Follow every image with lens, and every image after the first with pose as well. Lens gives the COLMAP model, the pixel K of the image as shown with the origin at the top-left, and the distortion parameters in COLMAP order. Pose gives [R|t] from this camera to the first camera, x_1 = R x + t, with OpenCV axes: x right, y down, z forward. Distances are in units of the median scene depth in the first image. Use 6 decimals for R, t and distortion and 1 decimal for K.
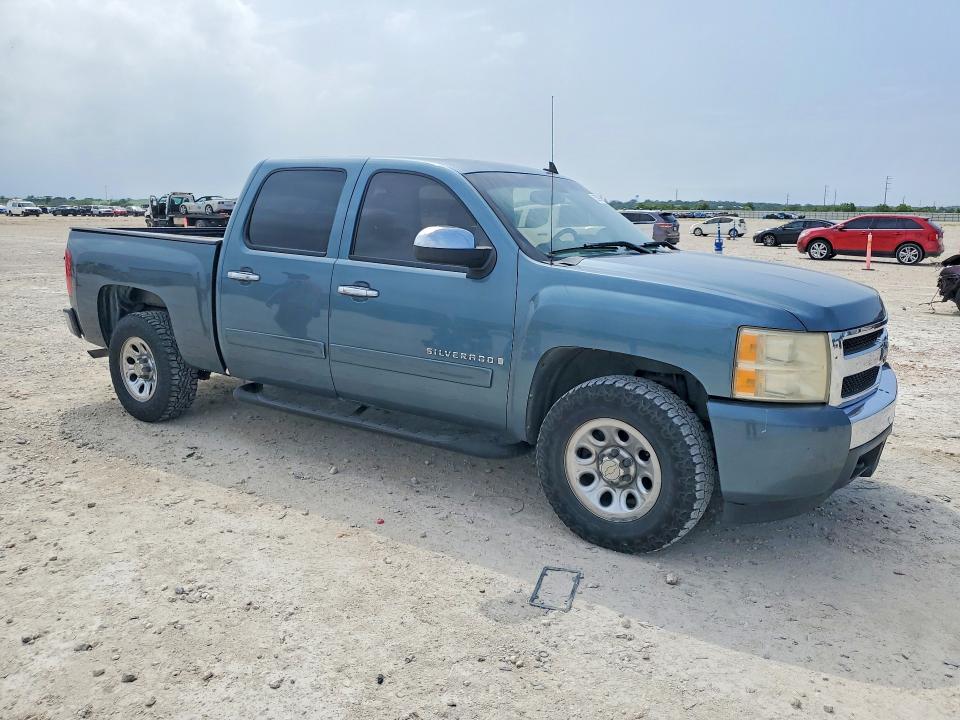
lens RADIAL K [[759.7, 0, 480.0], [0, 759.7, 360.0], [0, 0, 1]] dist [0.005787, 0.007832]
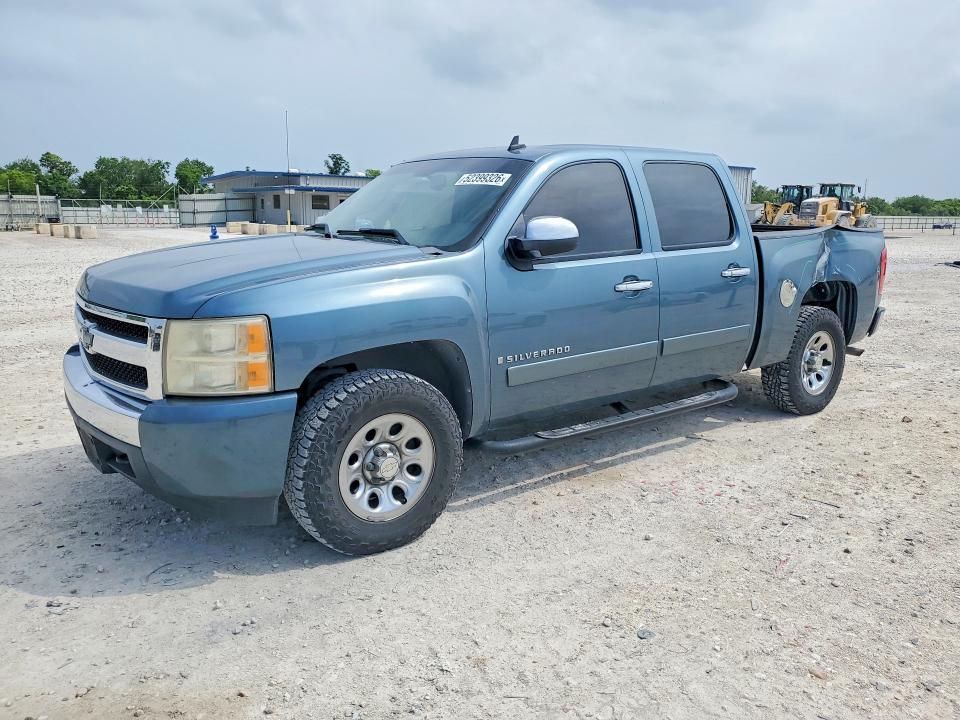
lens RADIAL K [[746.2, 0, 480.0], [0, 746.2, 360.0], [0, 0, 1]] dist [0.003461, 0.008162]
pose [[-0.299050, 0.167092, -0.939494, 0.101467], [-0.192103, 0.953850, 0.230794, -0.023586], [0.934701, 0.249499, -0.253150, 0.136903]]
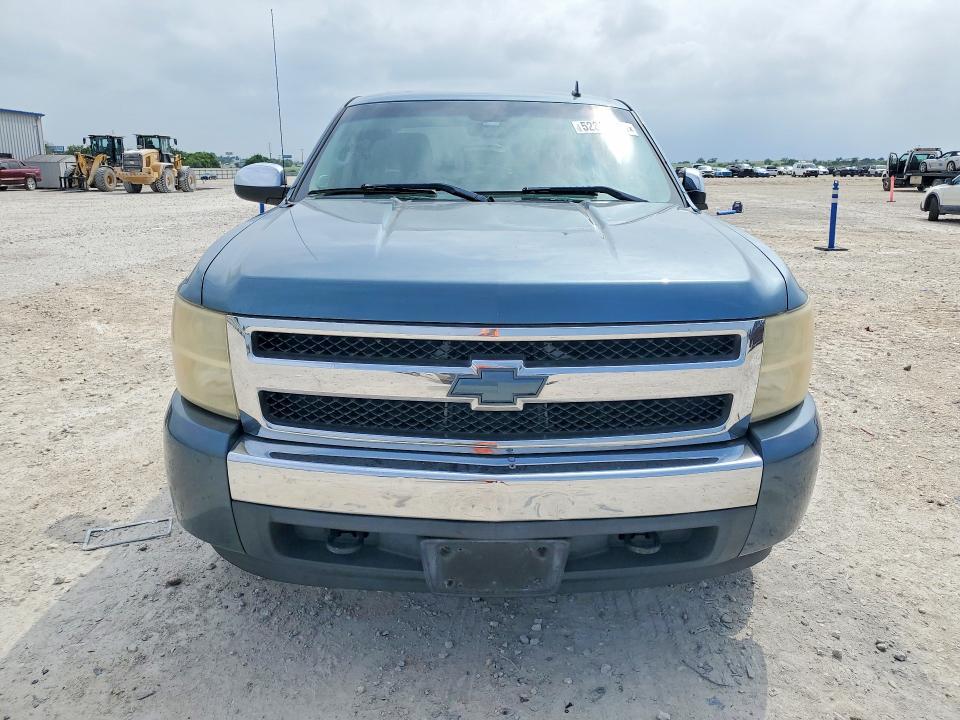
lens RADIAL K [[746.2, 0, 480.0], [0, 746.2, 360.0], [0, 0, 1]] dist [0.003461, 0.008162]
pose [[0.563551, 0.190716, -0.803765, 0.076287], [-0.147862, 0.980560, 0.128994, -0.007919], [0.812741, 0.046151, 0.580795, 0.055718]]
